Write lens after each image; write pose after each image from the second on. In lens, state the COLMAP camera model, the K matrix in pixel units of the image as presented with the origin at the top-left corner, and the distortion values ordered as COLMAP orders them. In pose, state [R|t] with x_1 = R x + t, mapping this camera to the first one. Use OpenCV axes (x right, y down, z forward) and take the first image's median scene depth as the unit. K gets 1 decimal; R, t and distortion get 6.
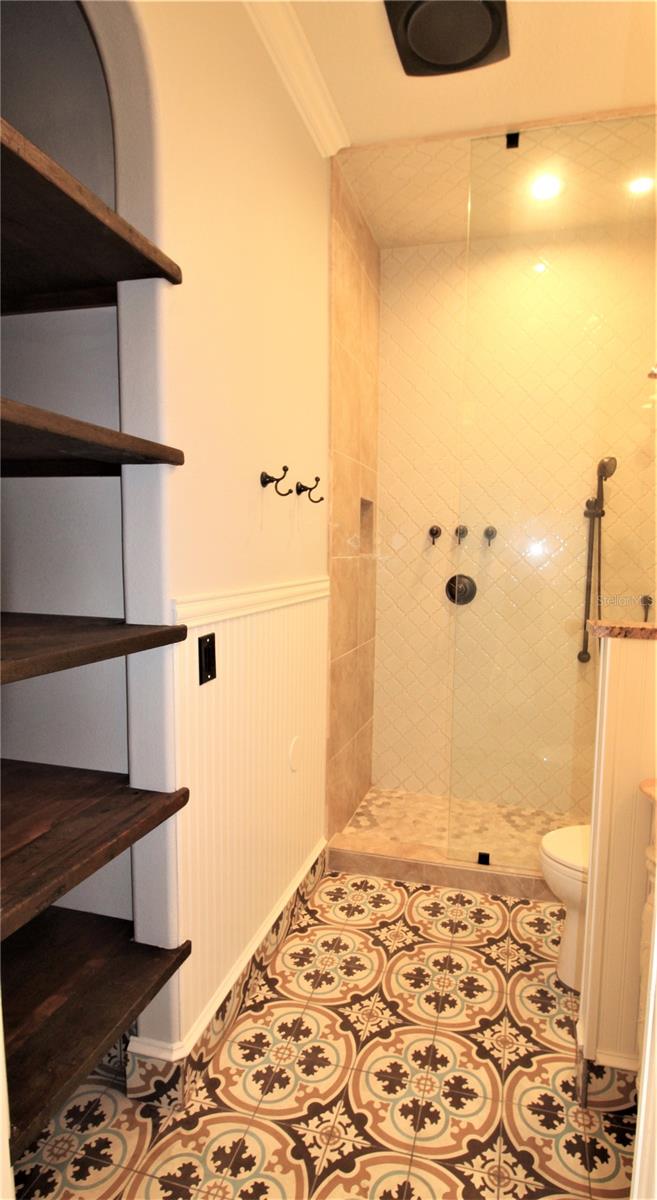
lens RADIAL K [[580.5, 0, 334.9], [0, 580.5, 596.6], [0, 0, 1]] dist [-0.028202, -0.007298]
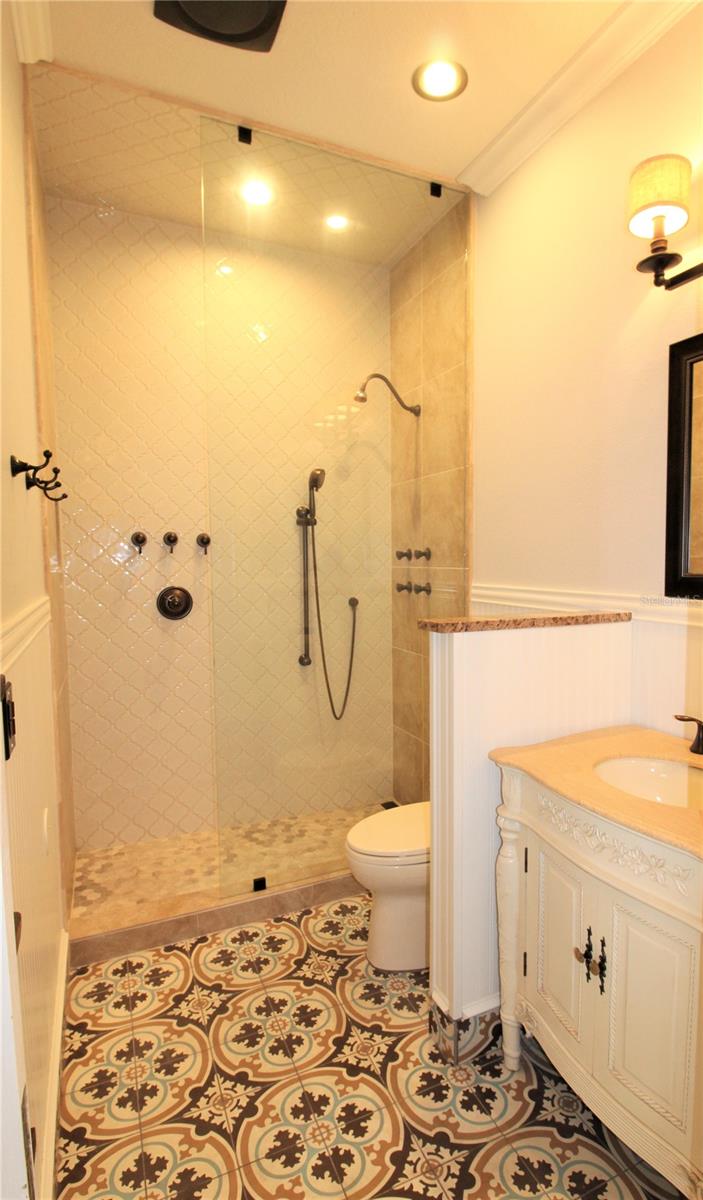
lens RADIAL K [[611.7, 0, 361.9], [0, 611.7, 599.5], [0, 0, 1]] dist [-0.030854, -0.006982]
pose [[0.759219, -0.058140, 0.648233, -0.274254], [0.068200, 0.997626, 0.009600, -0.010792], [-0.647252, 0.036921, 0.761381, 0.137202]]
